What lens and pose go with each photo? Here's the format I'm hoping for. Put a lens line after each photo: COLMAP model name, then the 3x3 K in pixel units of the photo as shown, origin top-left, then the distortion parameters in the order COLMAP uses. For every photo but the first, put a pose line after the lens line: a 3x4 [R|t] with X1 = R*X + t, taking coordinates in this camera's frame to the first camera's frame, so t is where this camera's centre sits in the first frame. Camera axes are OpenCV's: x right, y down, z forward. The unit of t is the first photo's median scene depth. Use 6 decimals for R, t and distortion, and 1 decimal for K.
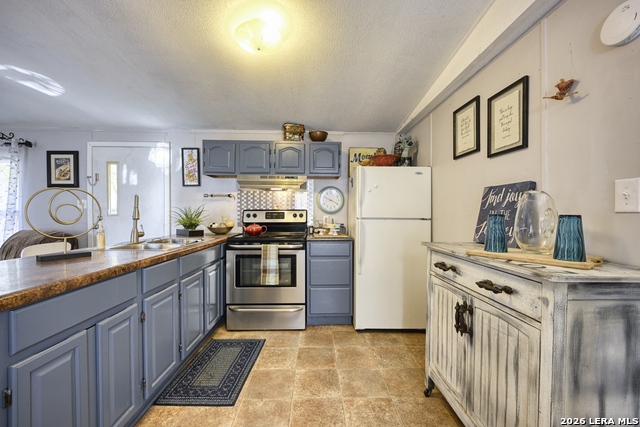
lens RADIAL K [[257.9, 0, 322.1], [0, 257.9, 213.7], [0, 0, 1]] dist [-0.011634, -0.000447]
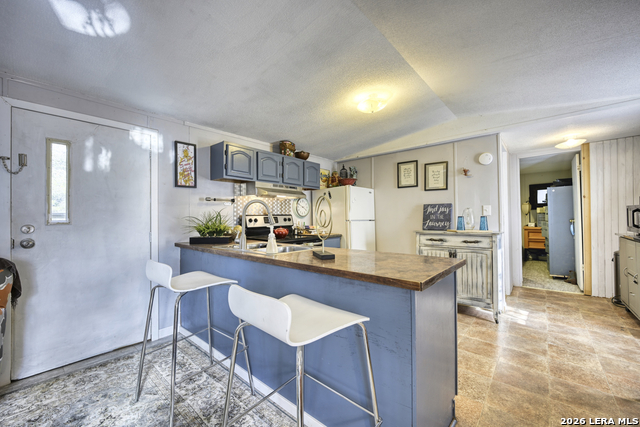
lens RADIAL K [[257.9, 0, 319.5], [0, 257.9, 213.9], [0, 0, 1]] dist [-0.011634, -0.000447]
pose [[0.679518, 0.002443, 0.733655, -0.855080], [0.011875, 0.999827, -0.014327, -0.001036], [-0.733563, 0.018448, 0.679371, 0.097518]]
